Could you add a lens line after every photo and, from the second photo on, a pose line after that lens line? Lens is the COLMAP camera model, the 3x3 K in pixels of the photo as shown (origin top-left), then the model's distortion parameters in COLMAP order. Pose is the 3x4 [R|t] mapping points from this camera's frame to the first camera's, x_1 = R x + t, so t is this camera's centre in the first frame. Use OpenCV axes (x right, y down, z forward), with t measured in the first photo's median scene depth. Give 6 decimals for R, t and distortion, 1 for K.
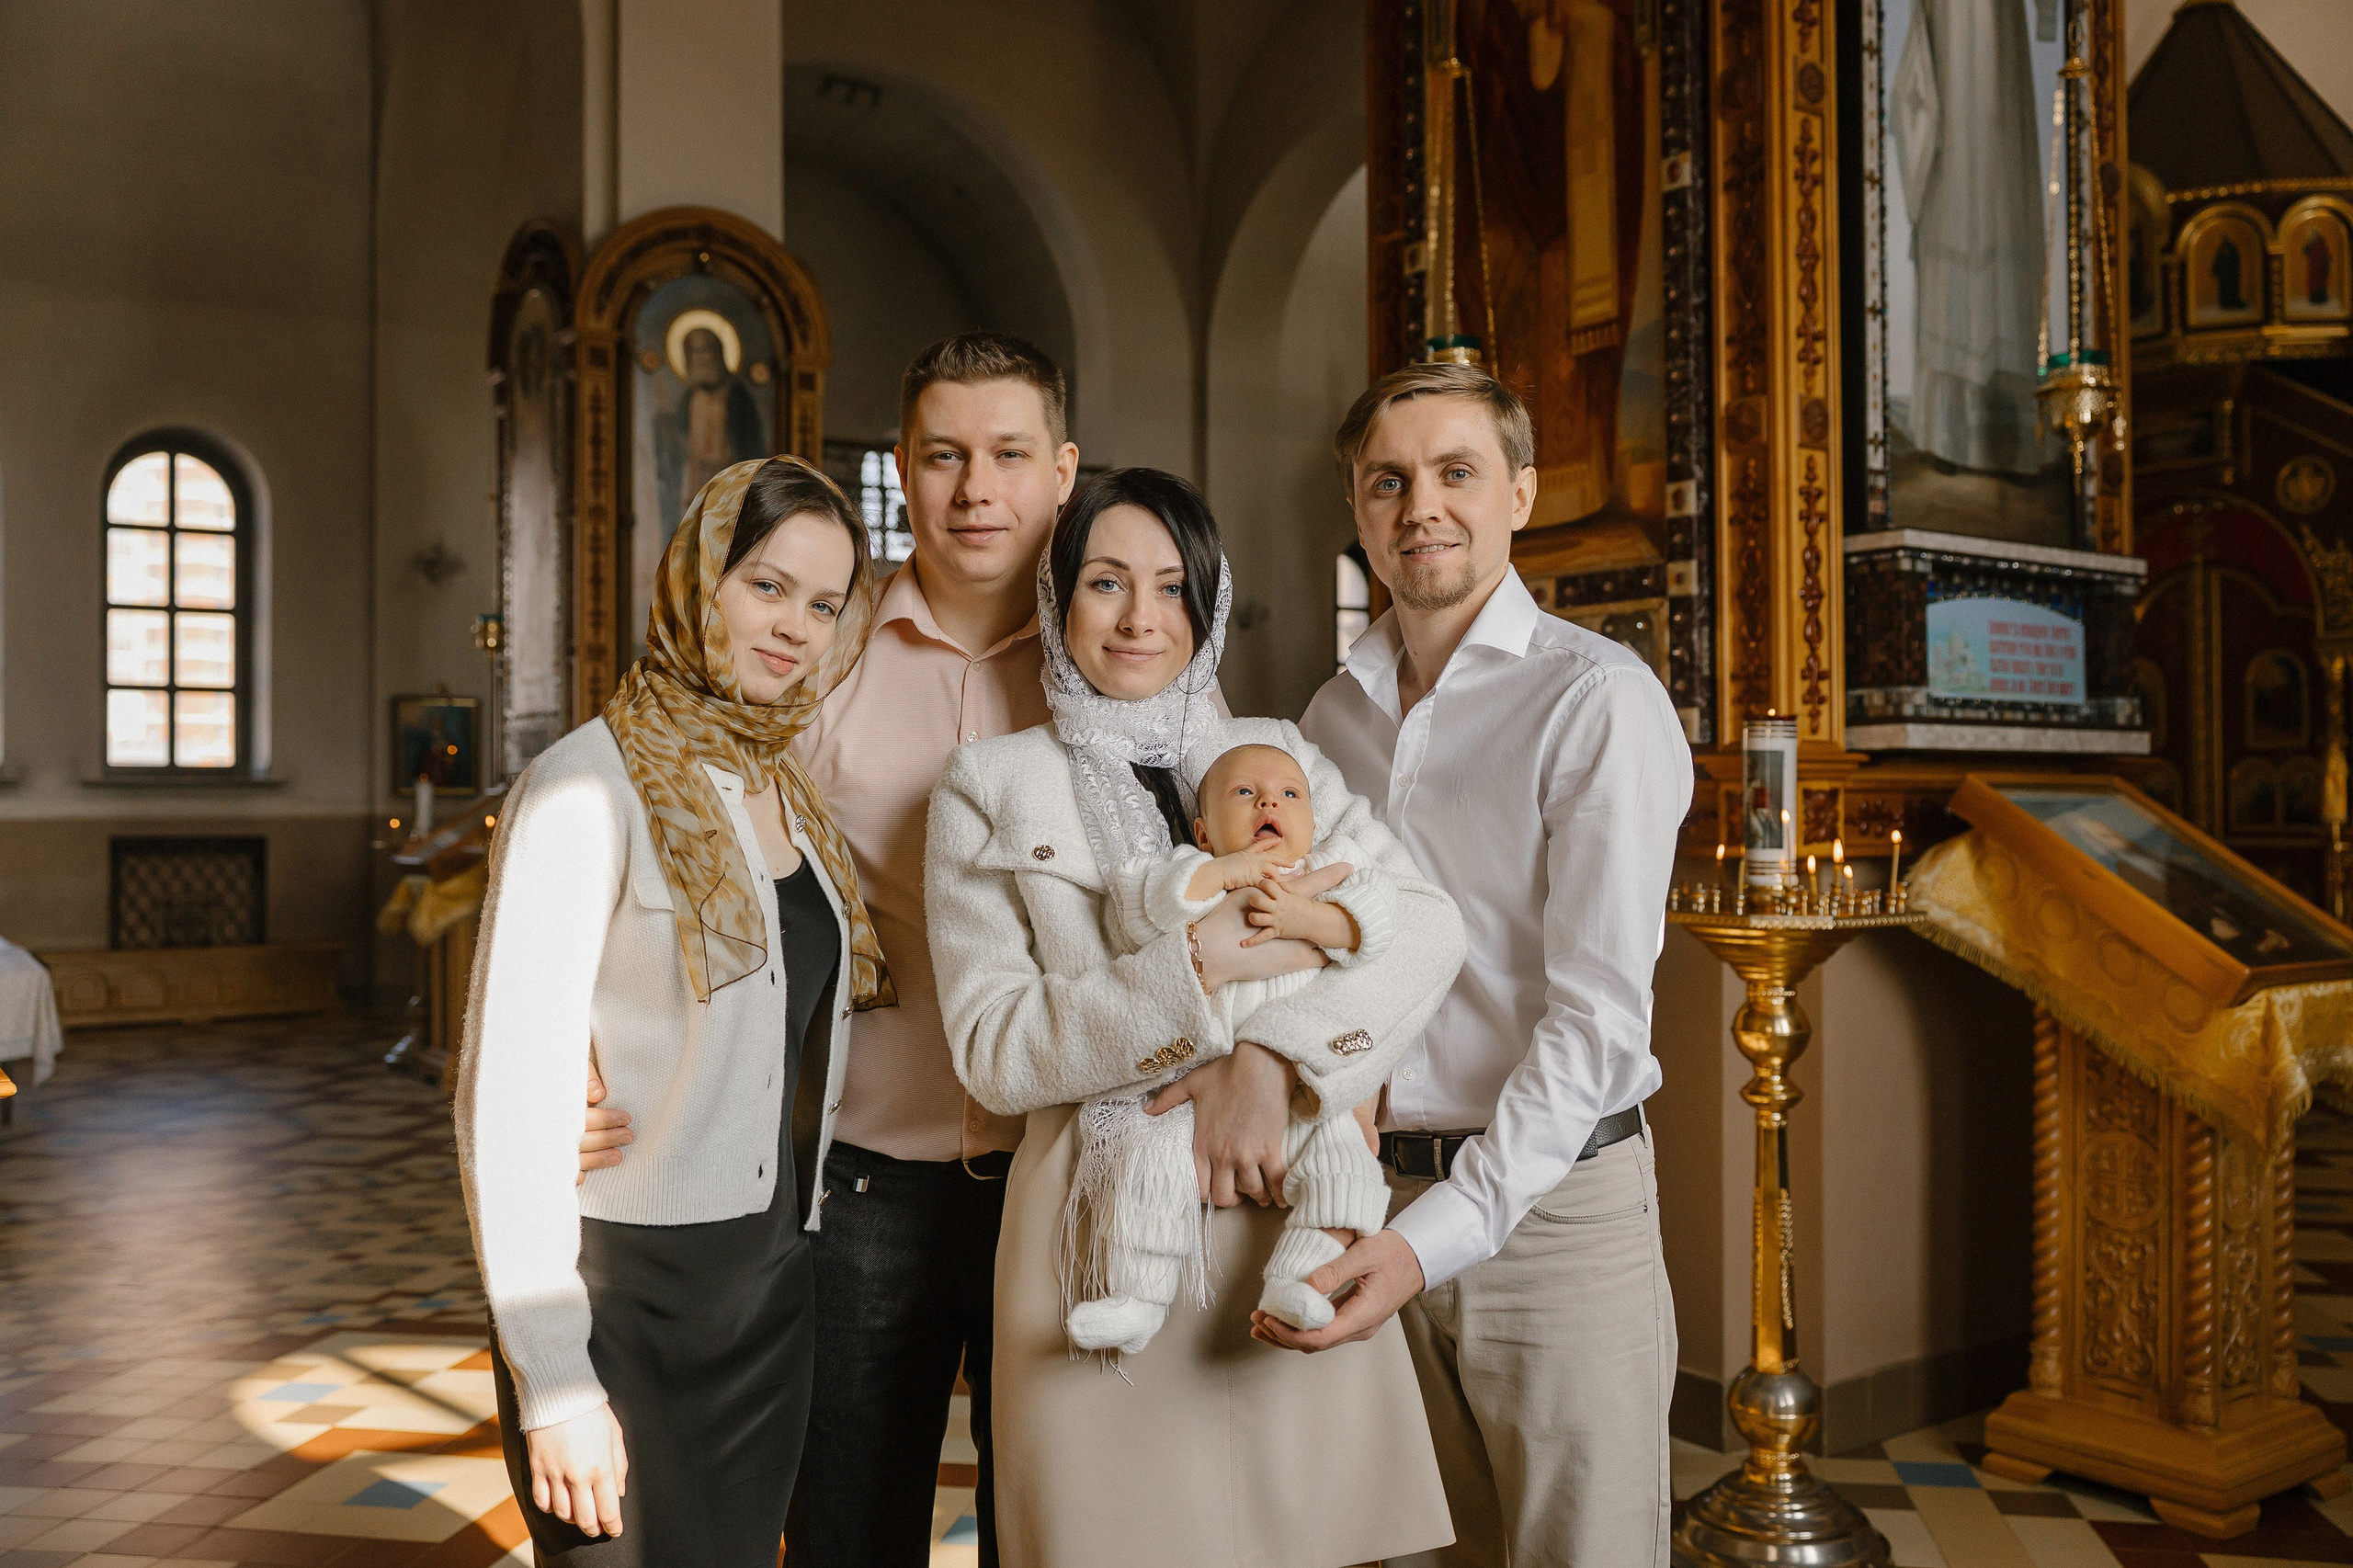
lens RADIAL K [[2091.3, 0, 1184.5], [0, 2091.3, 770.3], [0, 0, 1]] dist [-0.030388, 0.058380]
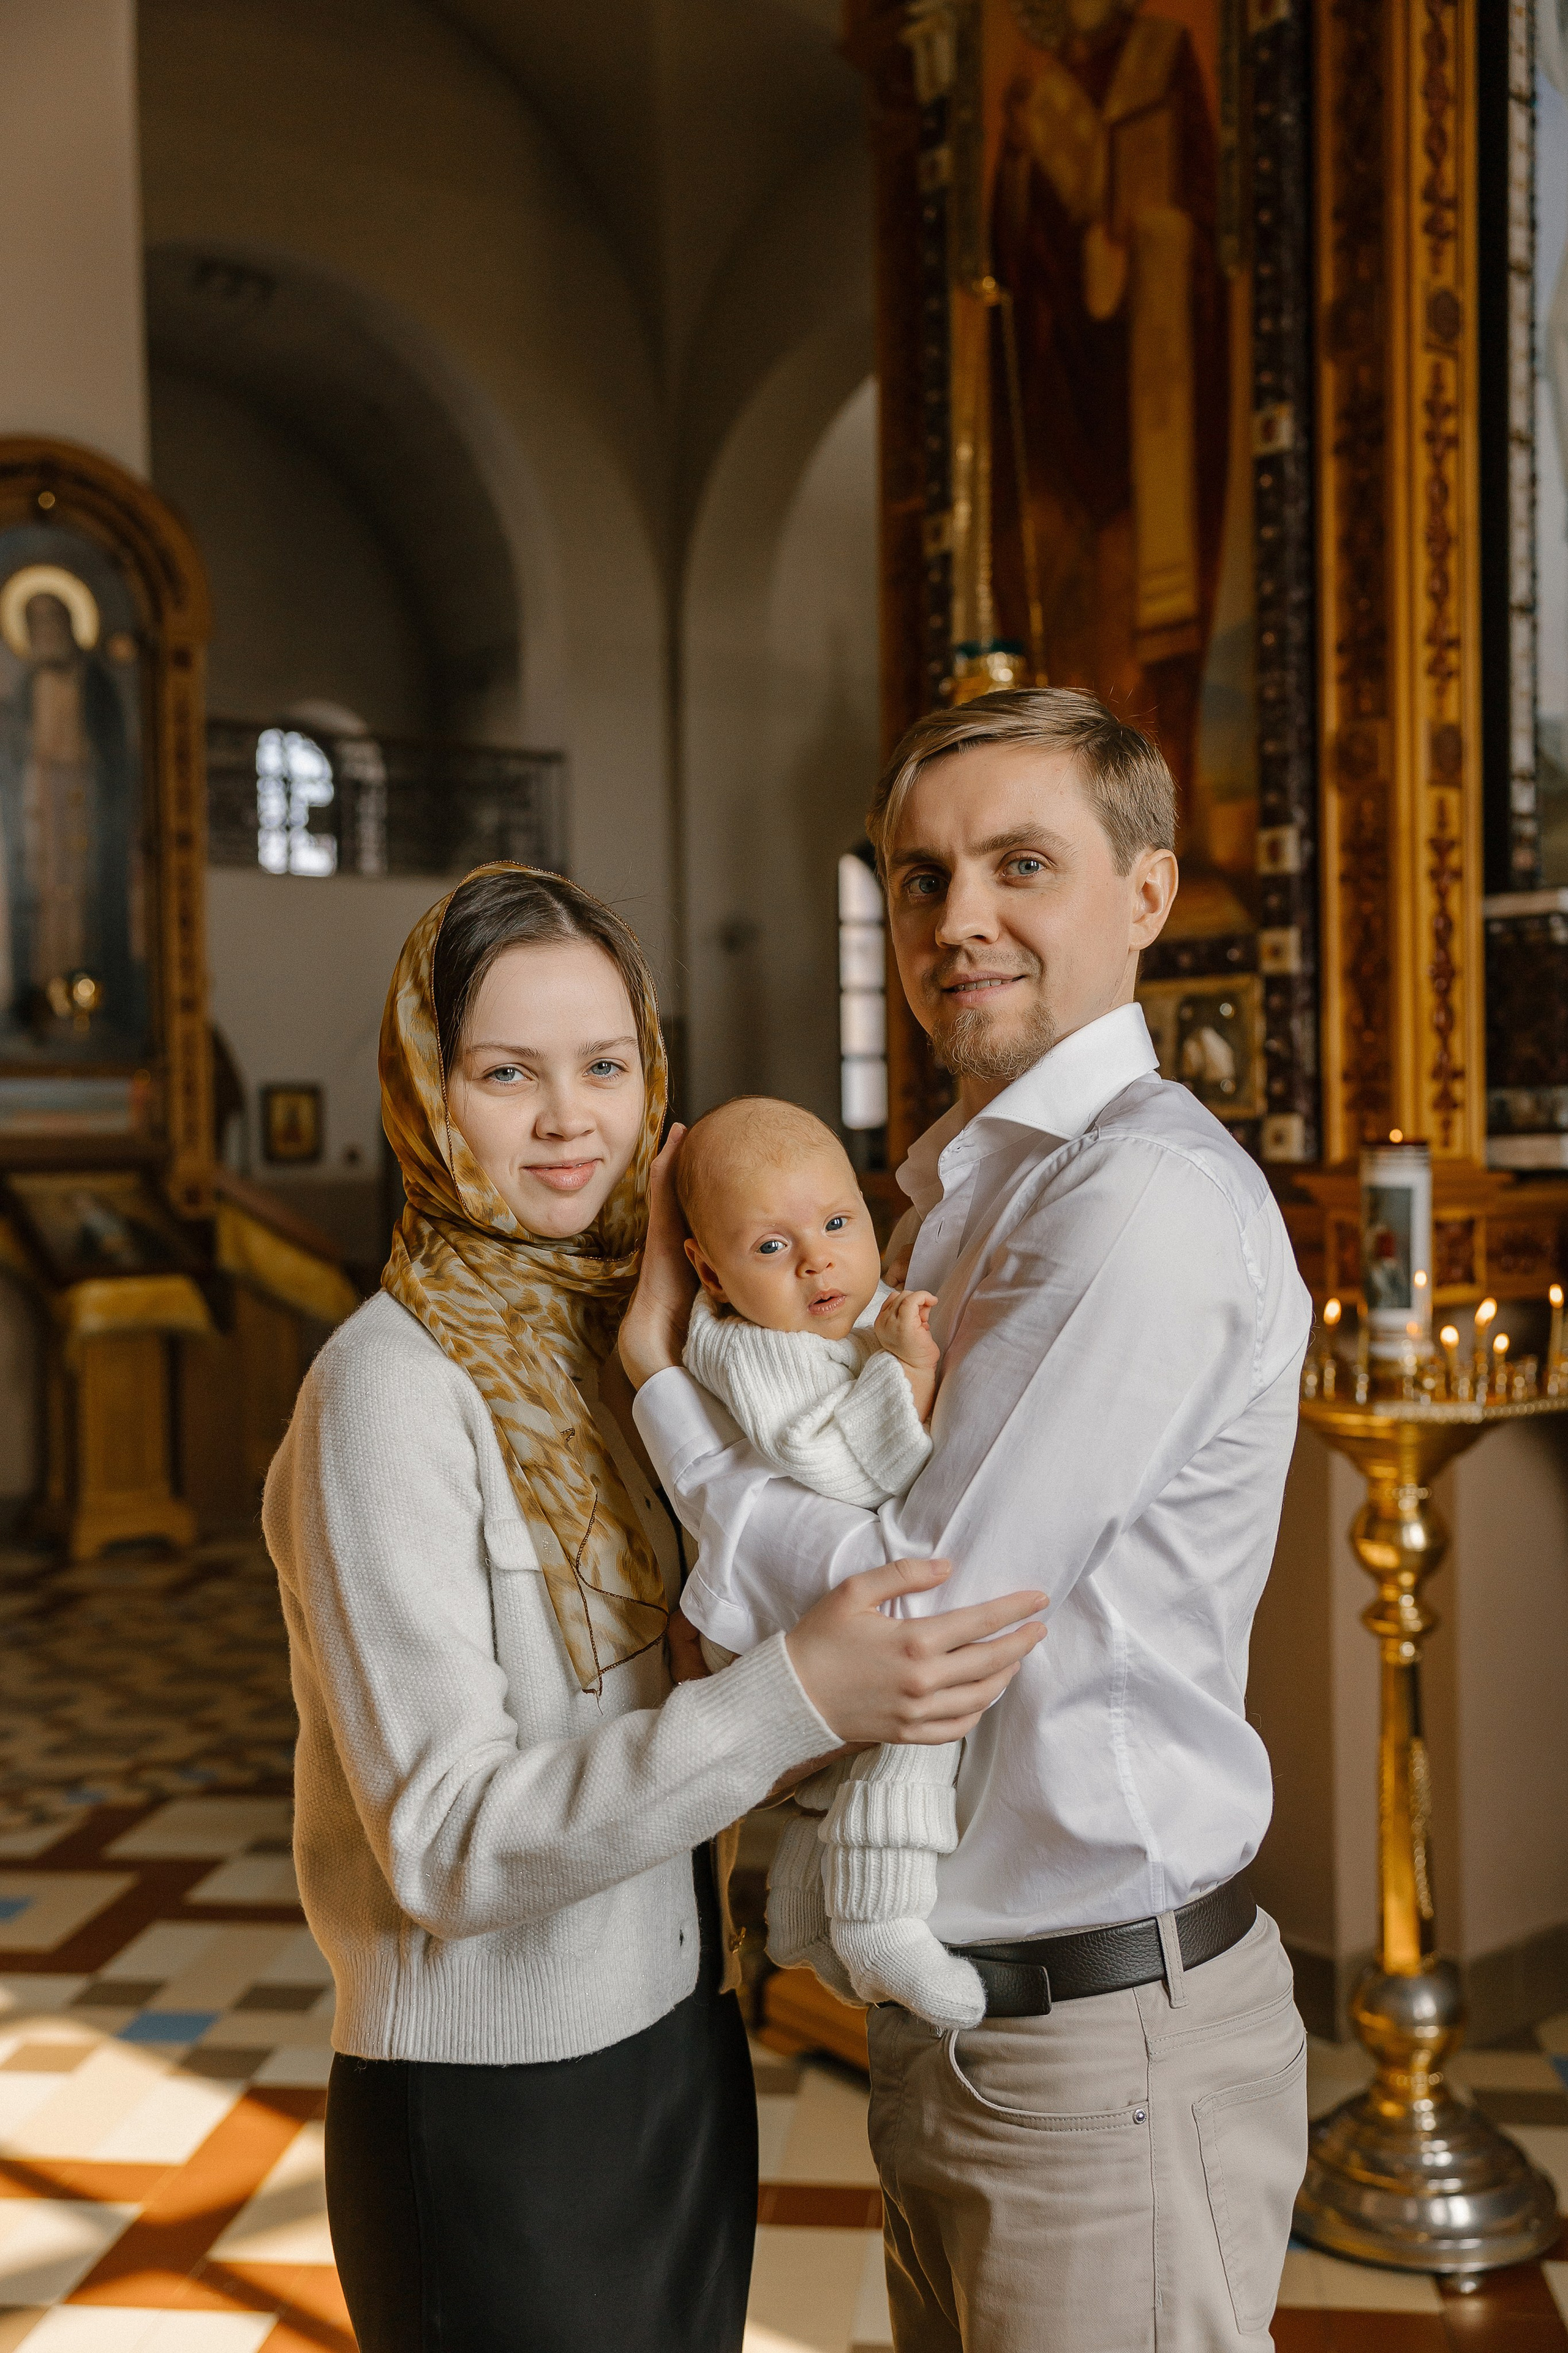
lens RADIAL K [[2483.2, 0, 778.9], [0, 2483.2, 1171.2], [0, 0, 1]] dist [0.041690, 0.000000]
pose [[0.998814, -0.011153, 0.047386, 0.003012], [0.009745, 0.999507, 0.029843, -0.038597], [-0.047695, -0.029345, 0.998431, 0.063777]]
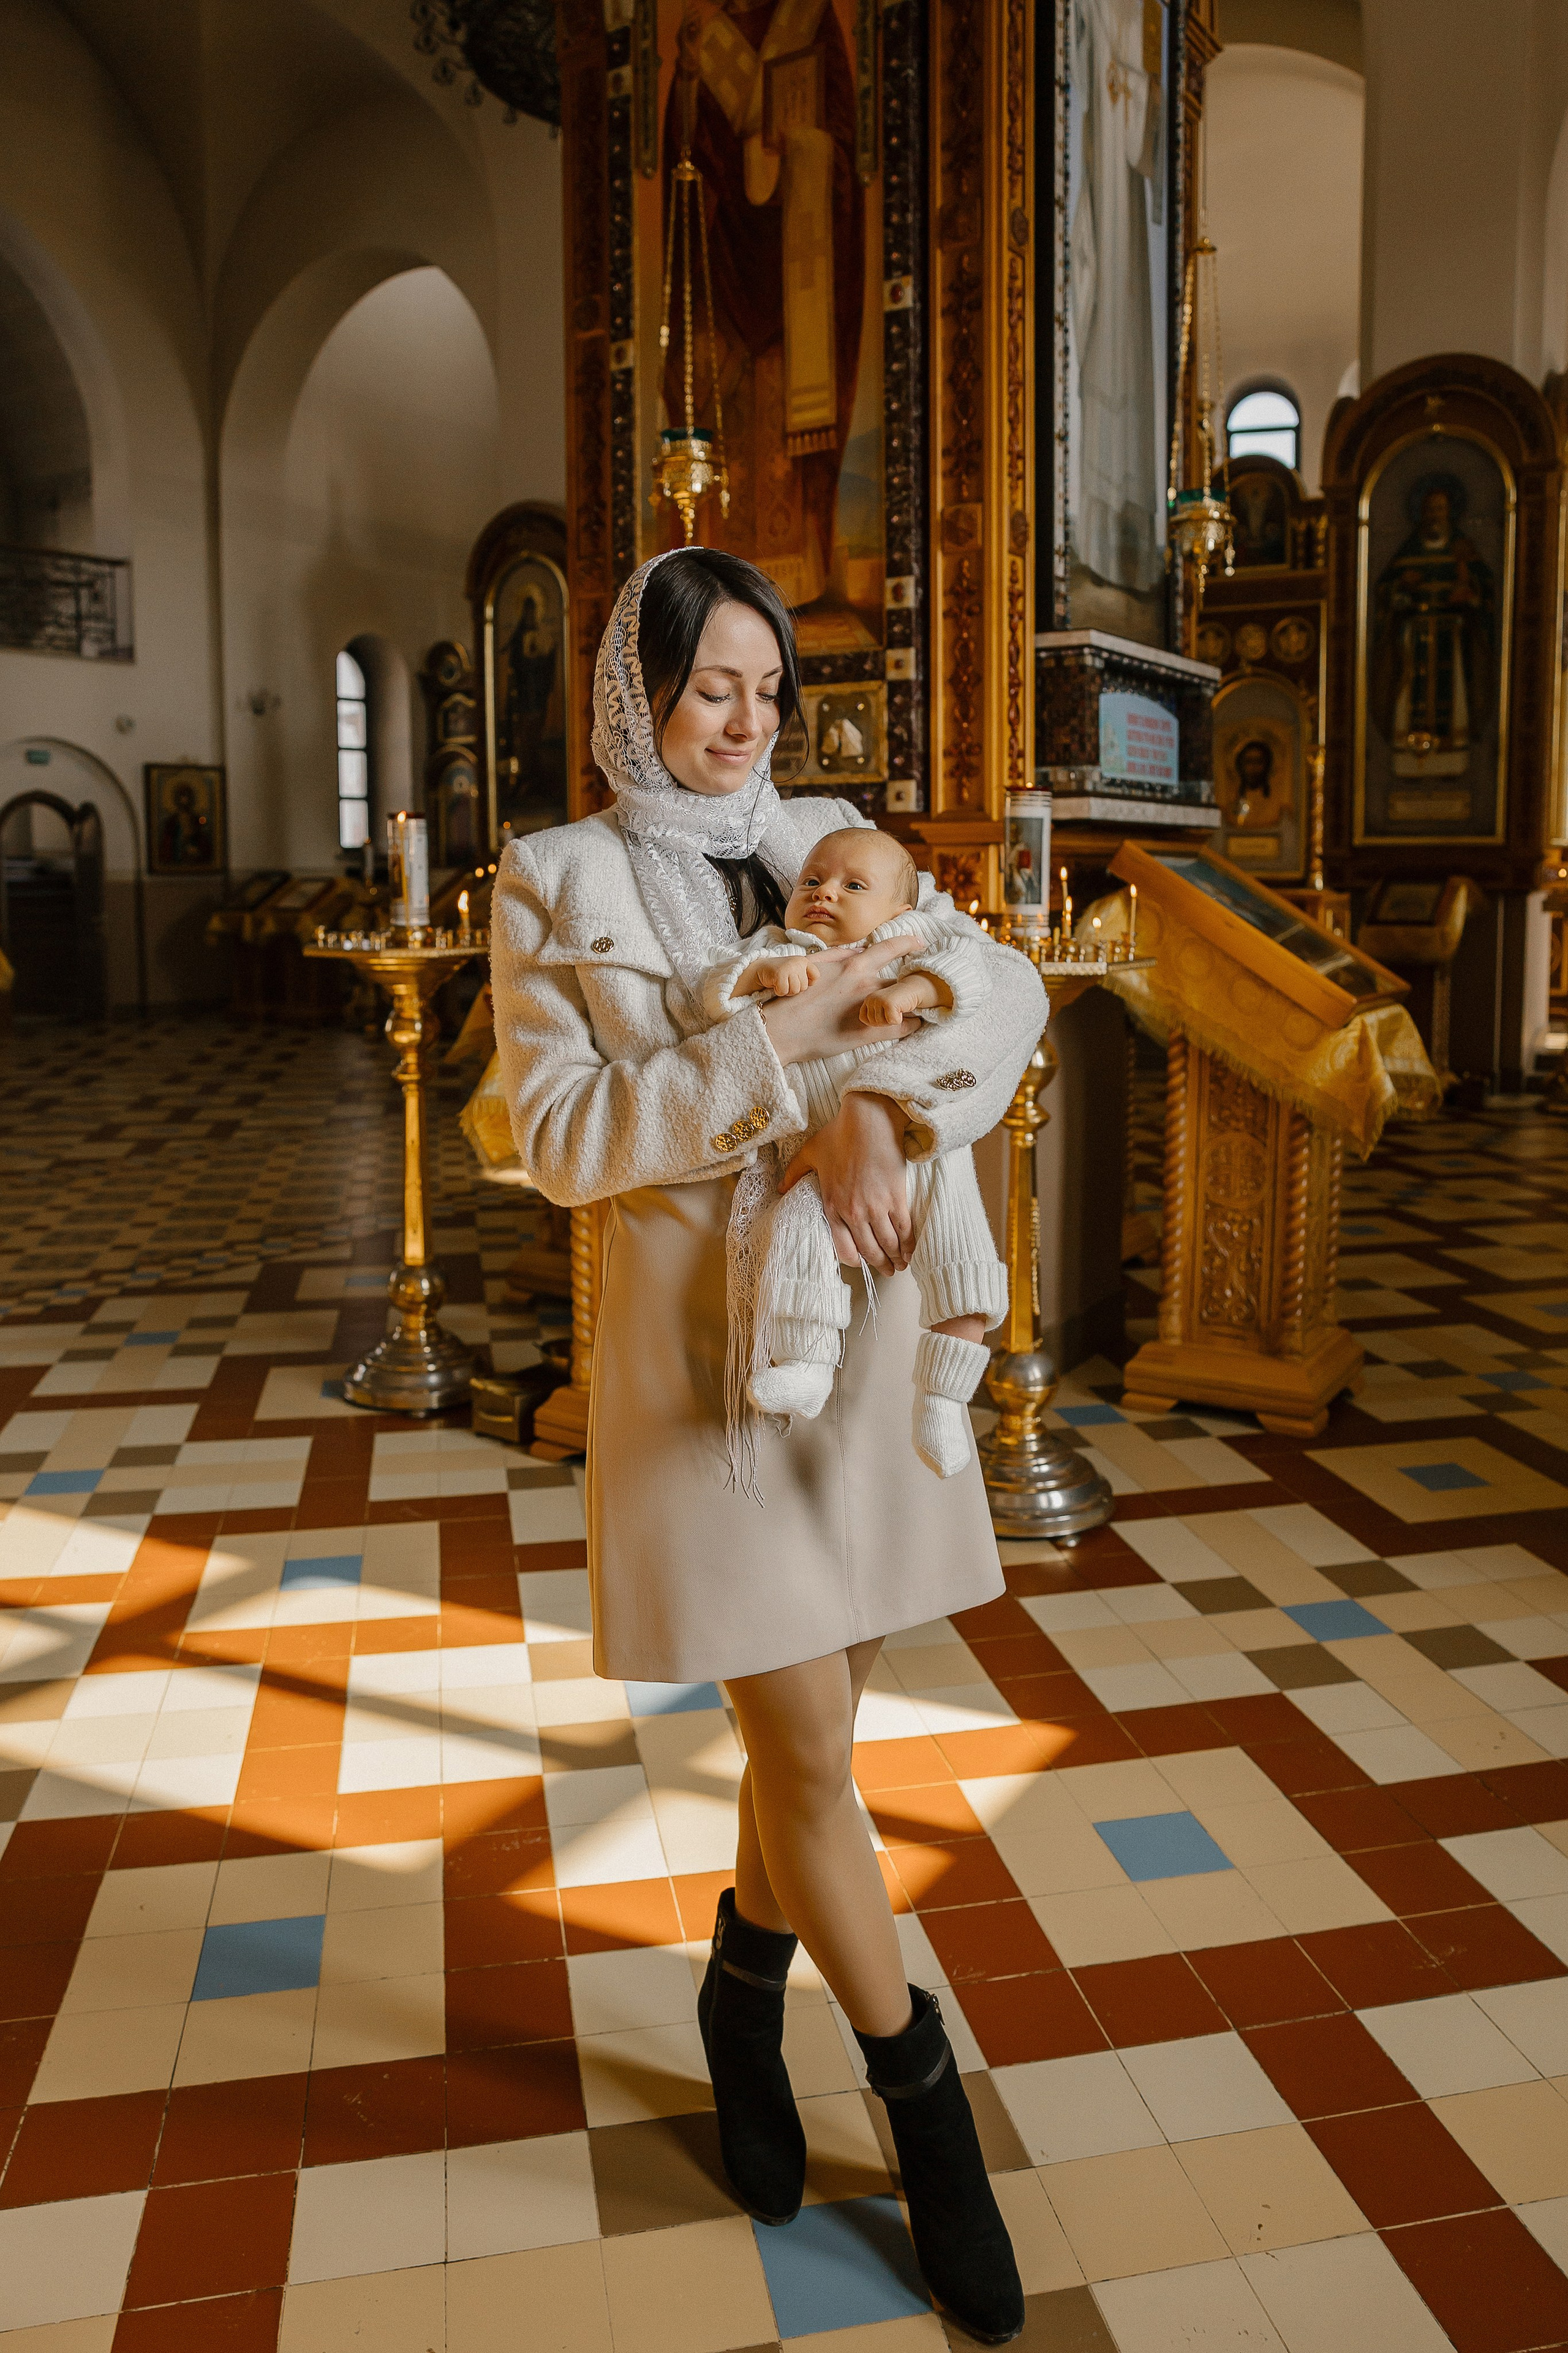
lens RADIAL K [[1737.3, 0, 819.0], [0, 1737.3, 1039.3], [0, 0, 1]] dist [-0.092608, 0.081412]
pose [[0.930442, -0.034672, 0.364796, -0.149054], [-0.006390, 0.993827, 0.110754, 0.005639], [-0.366384, -0.105381, 0.924477, 0.136213]]
